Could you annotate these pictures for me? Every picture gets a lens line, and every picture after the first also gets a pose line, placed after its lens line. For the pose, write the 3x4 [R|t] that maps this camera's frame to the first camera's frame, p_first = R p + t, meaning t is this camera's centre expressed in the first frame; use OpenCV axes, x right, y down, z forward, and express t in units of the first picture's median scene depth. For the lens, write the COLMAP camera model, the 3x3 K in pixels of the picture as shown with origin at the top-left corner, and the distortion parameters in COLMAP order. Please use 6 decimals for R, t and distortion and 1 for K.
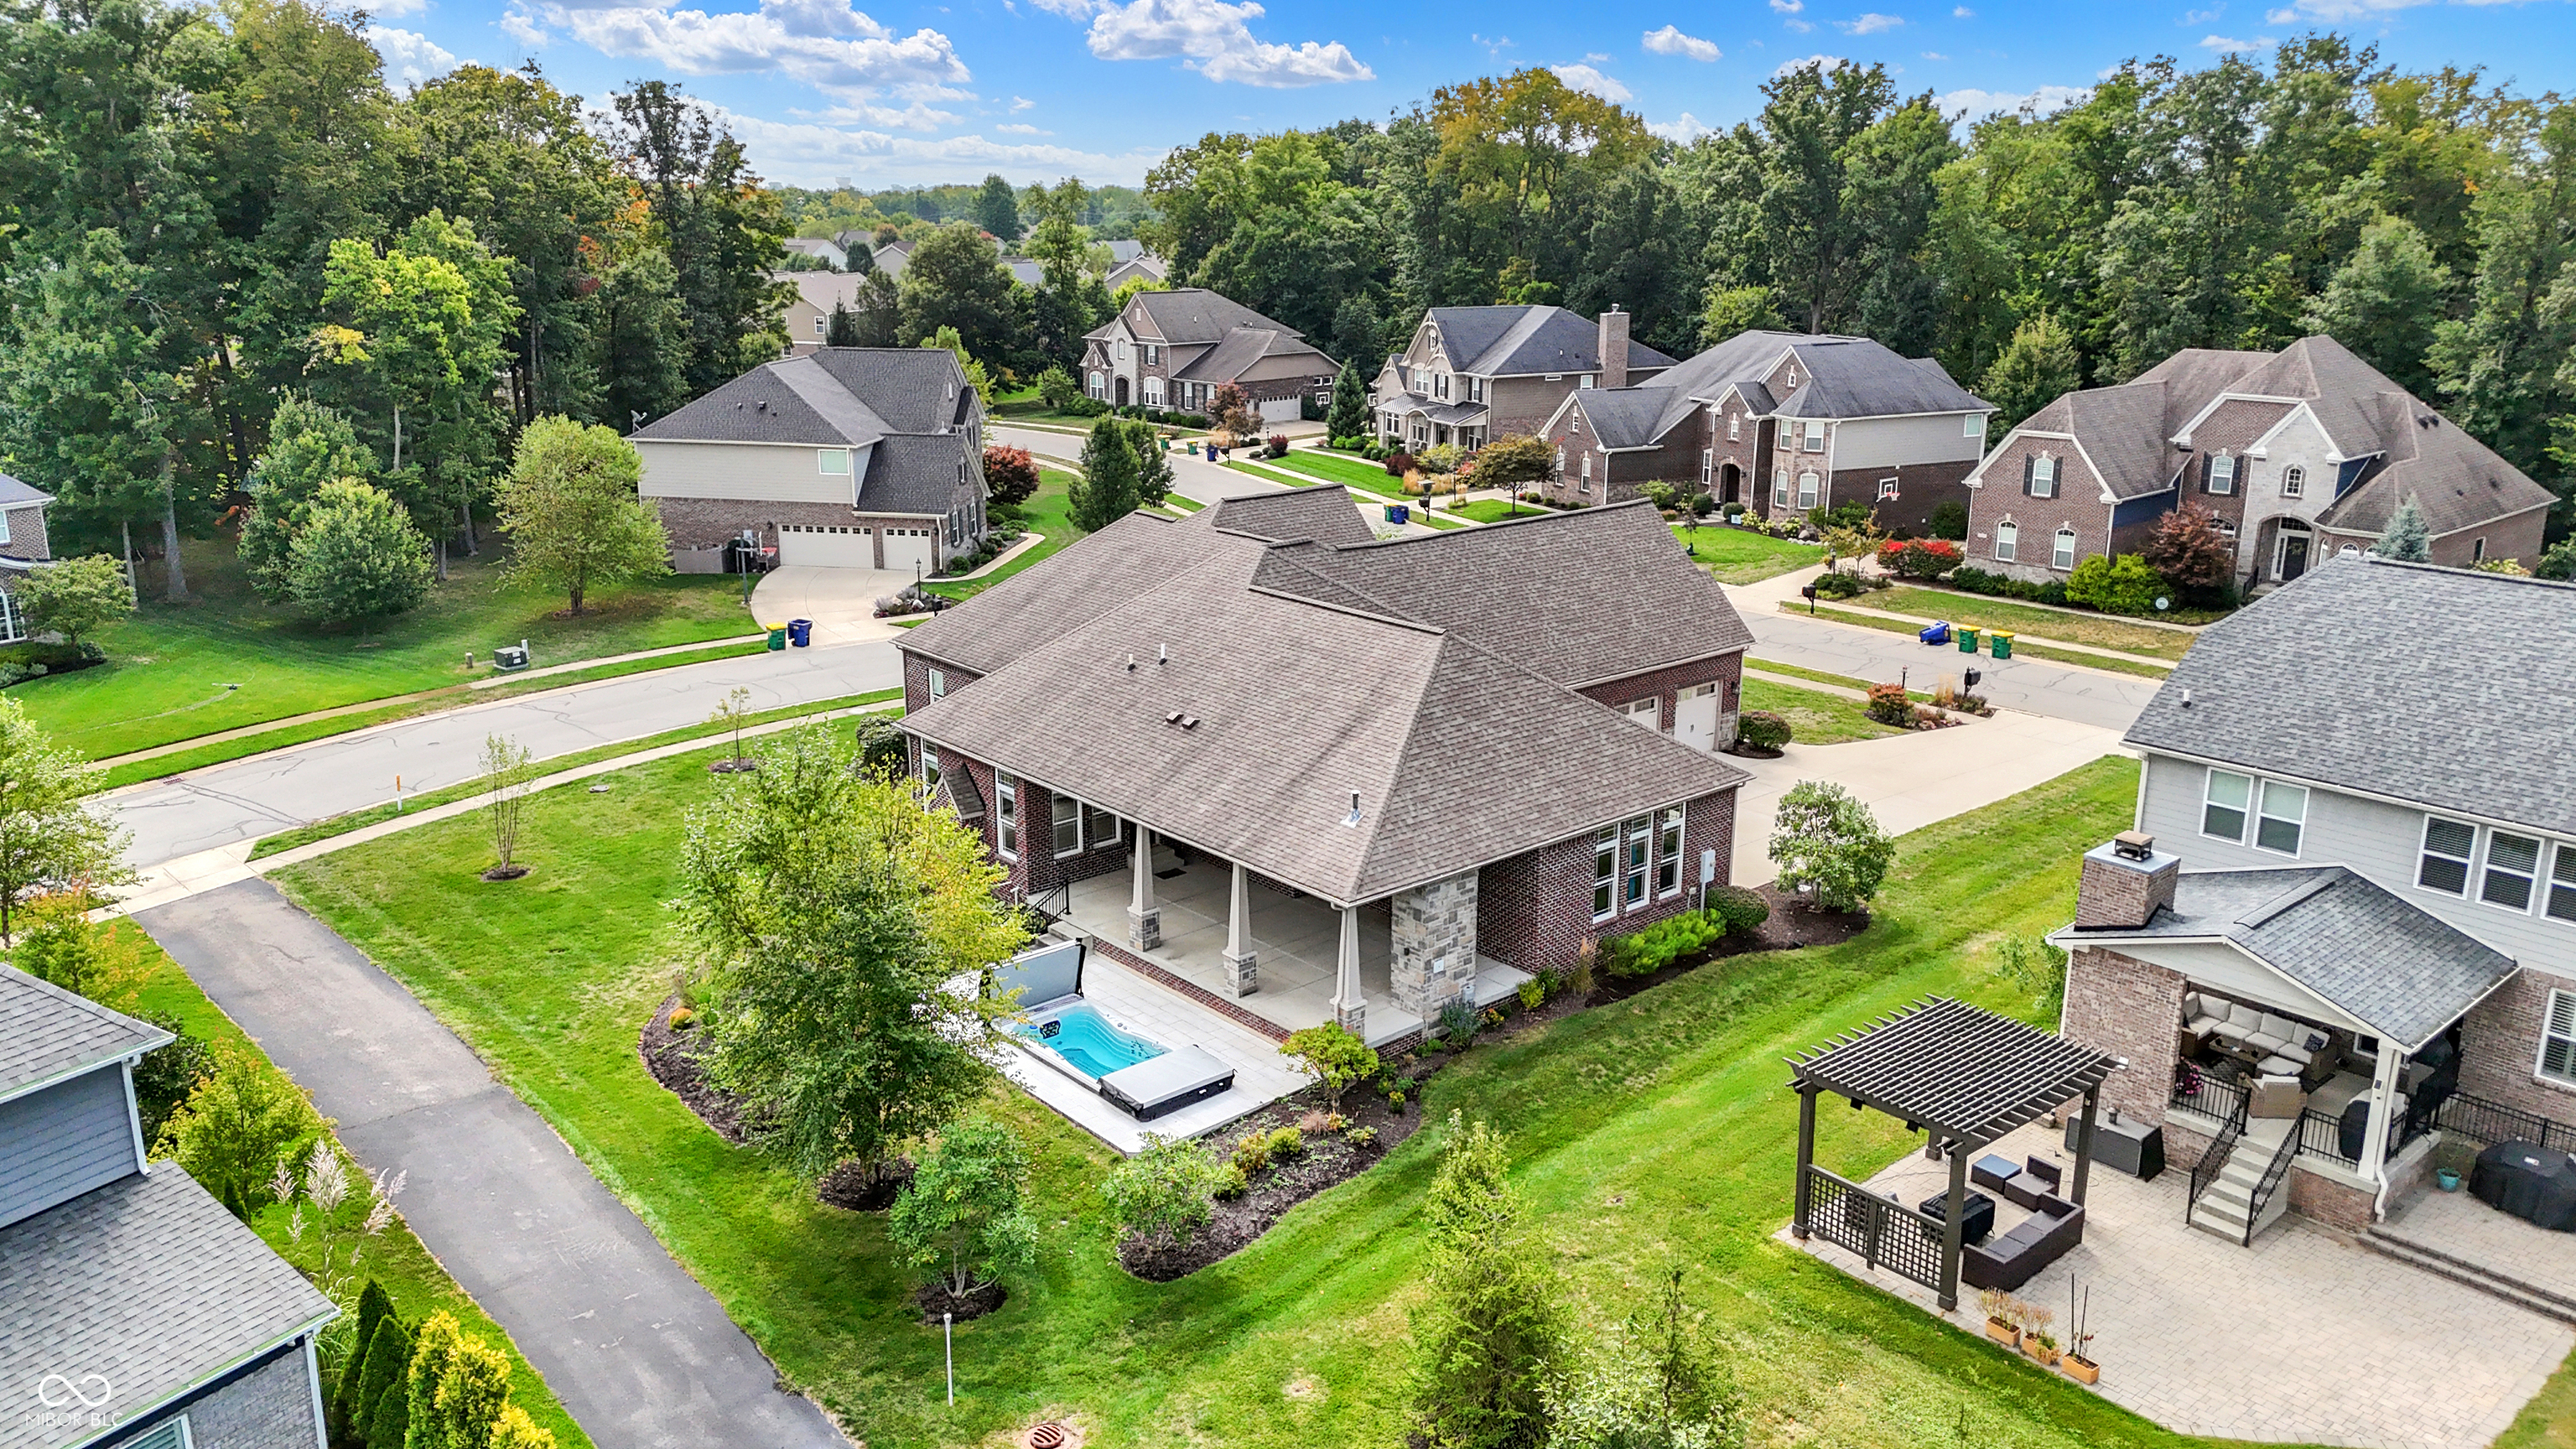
lens RADIAL K [[1893.1, 0, 1297.4], [0, 1893.1, 728.1], [0, 0, 1]] dist [0.099563, -0.108459]
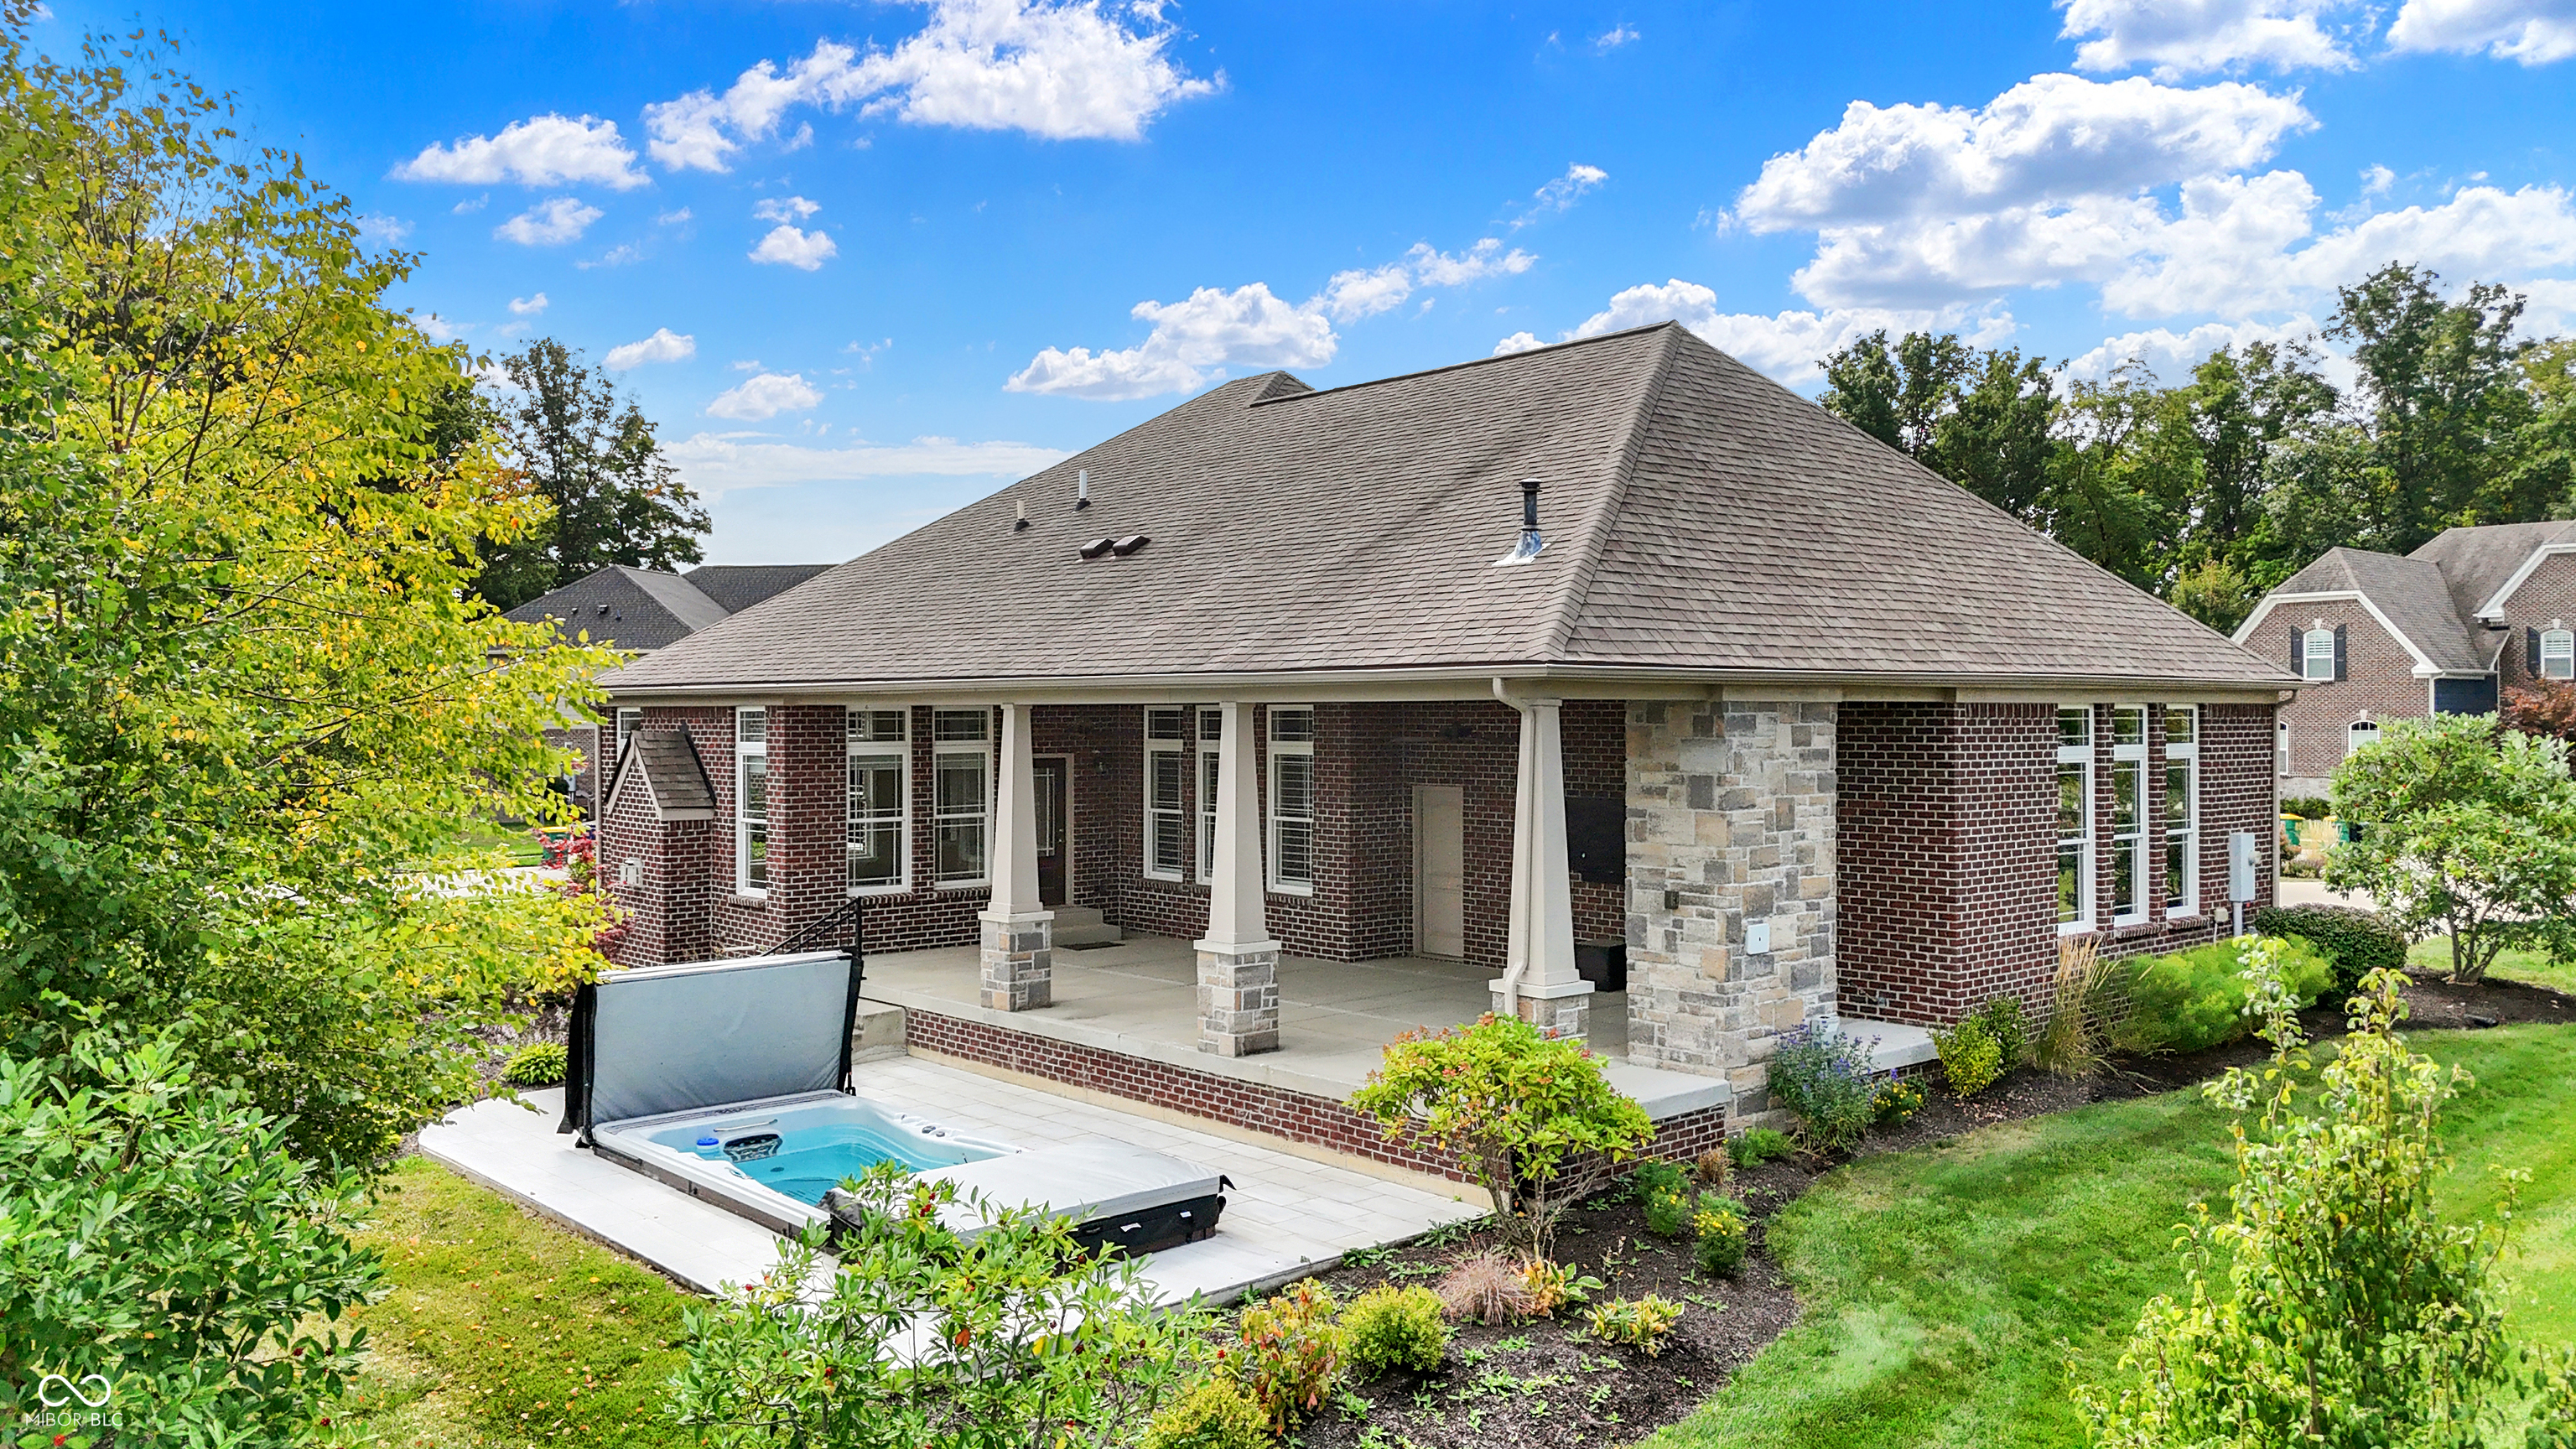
lens RADIAL K [[1893.1, 0, 1297.4], [0, 1893.1, 728.1], [0, 0, 1]] dist [0.099563, -0.108459]
pose [[0.999947, -0.004696, 0.009204, -0.018404], [0.006959, 0.964530, -0.263883, 0.157440], [-0.007638, 0.263933, 0.964511, 0.524949]]
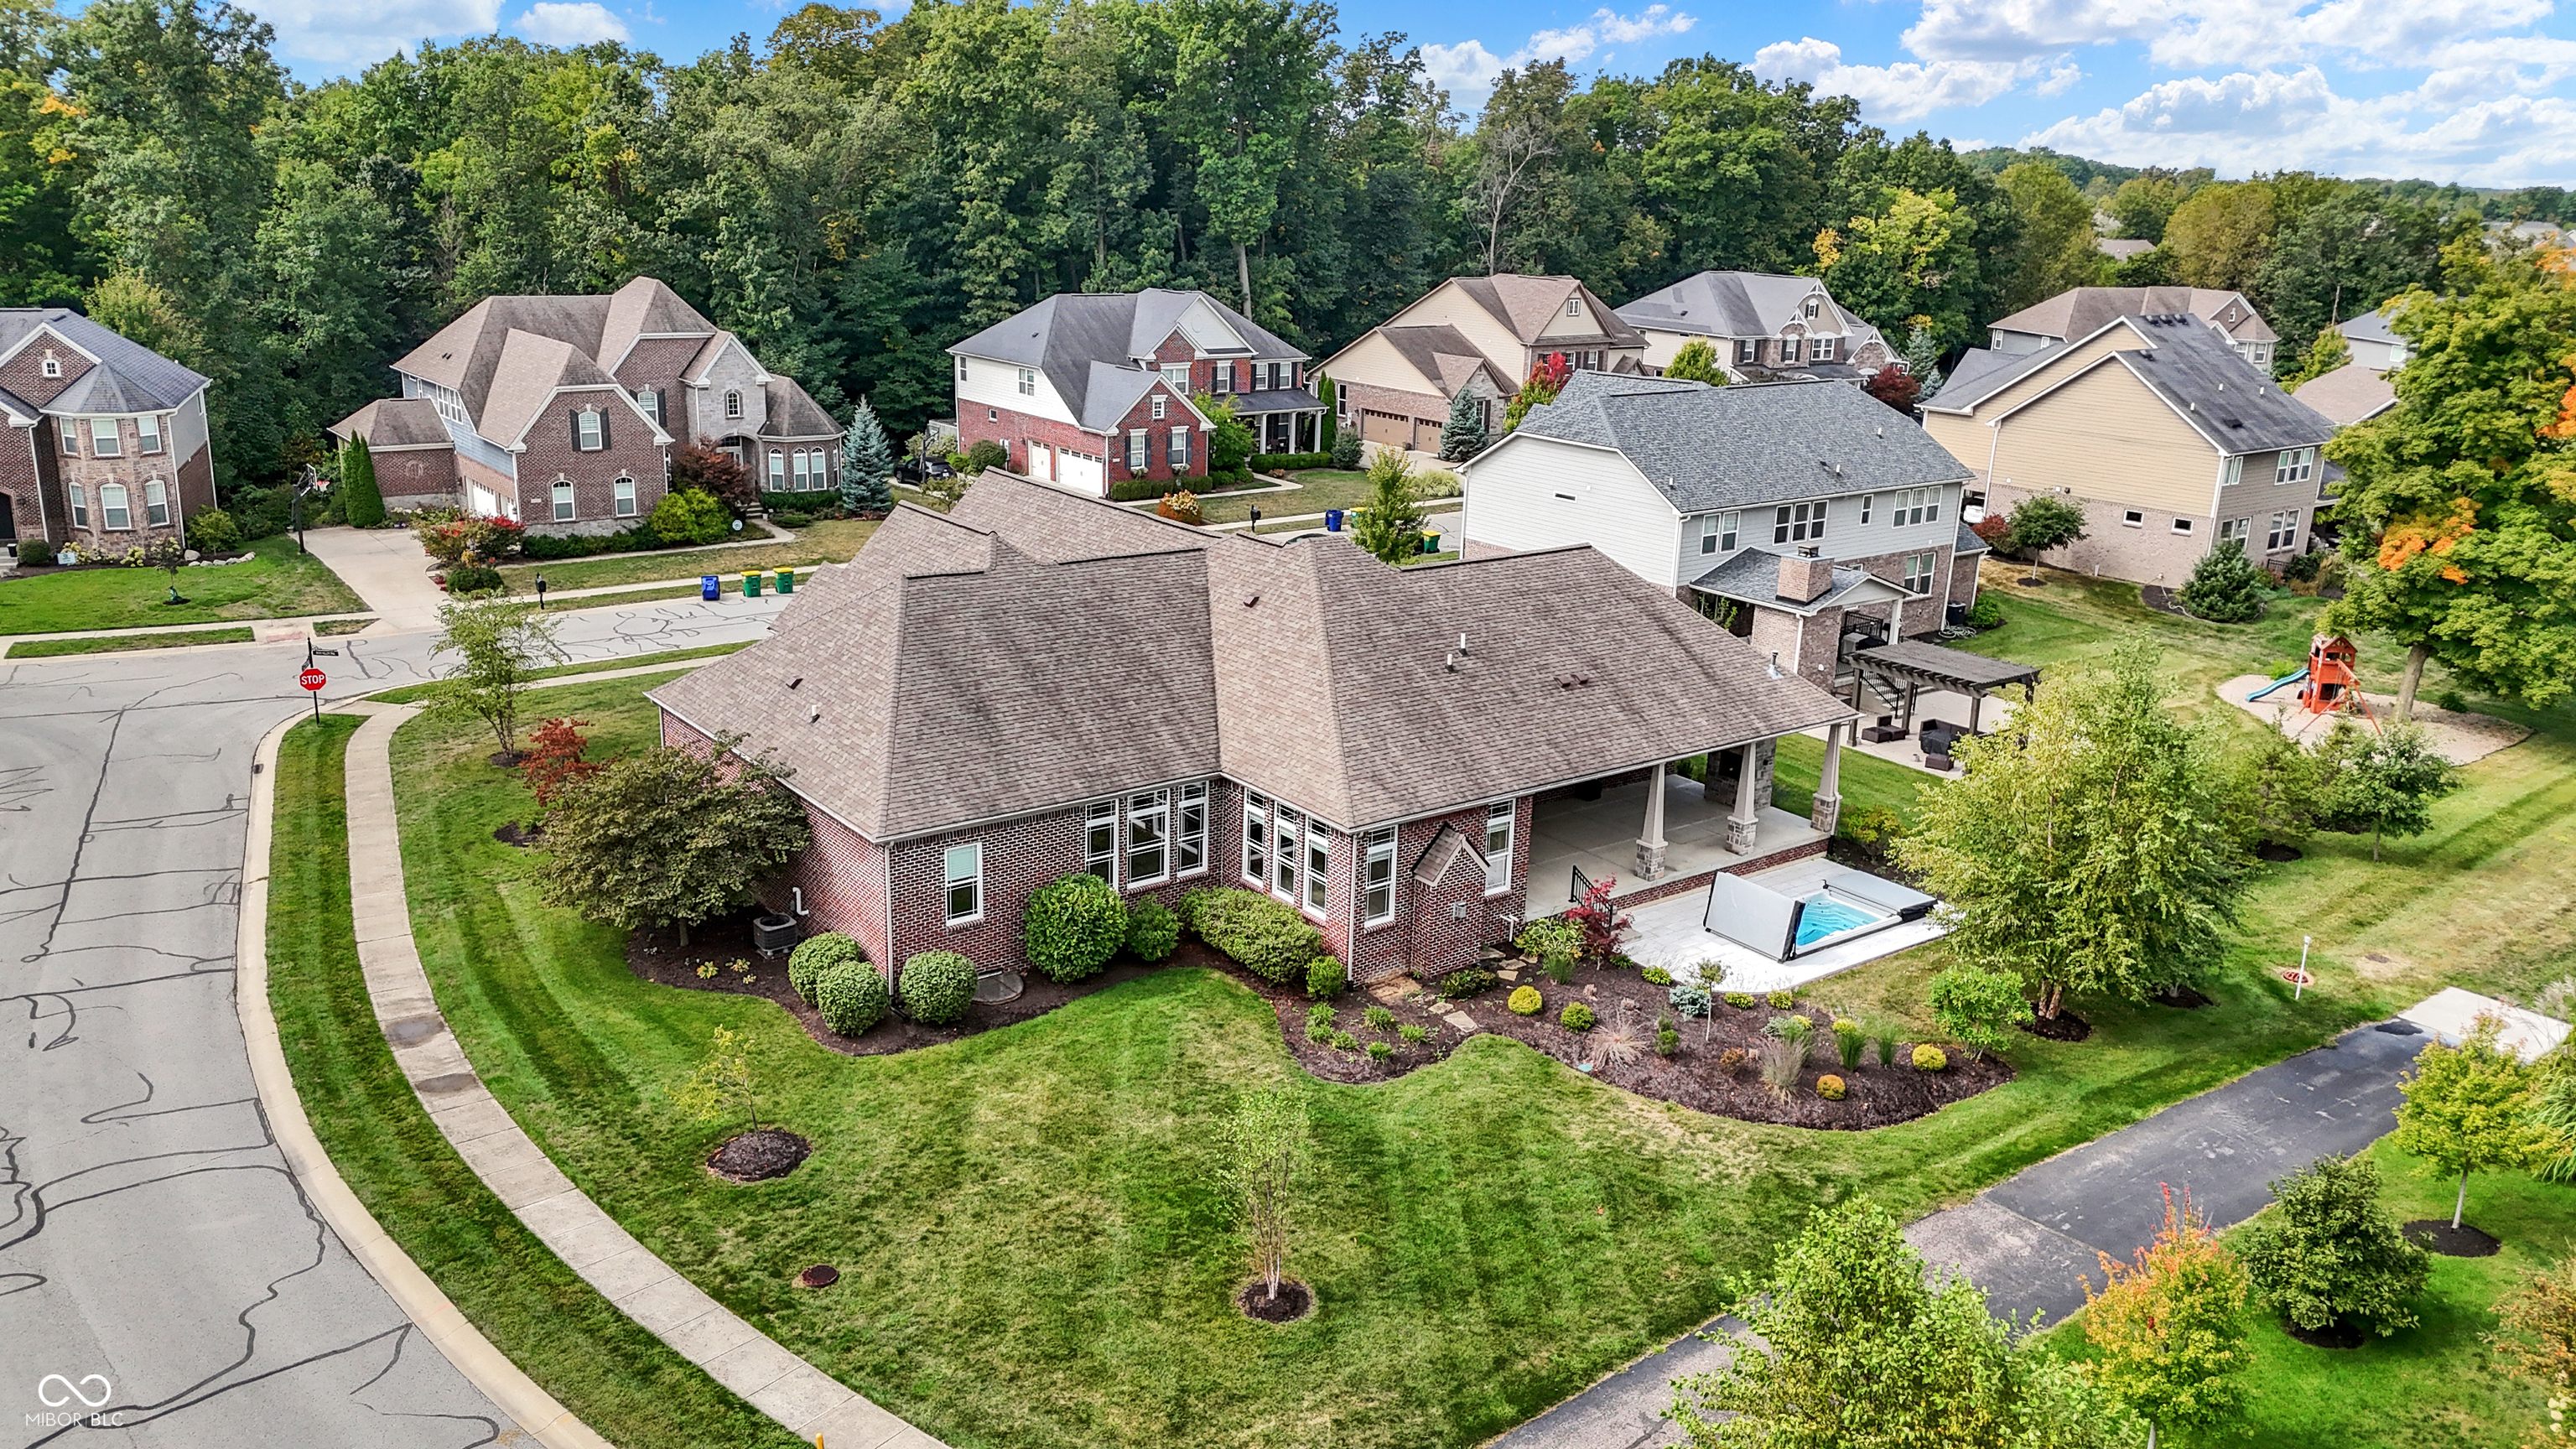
lens RADIAL K [[1893.1, 0, 1297.4], [0, 1893.1, 728.1], [0, 0, 1]] dist [0.099563, -0.108459]
pose [[0.070481, -0.281285, 0.957032, -1.038779], [0.239523, 0.936121, 0.257499, -0.274029], [-0.968329, 0.211083, 0.133353, 0.959075]]
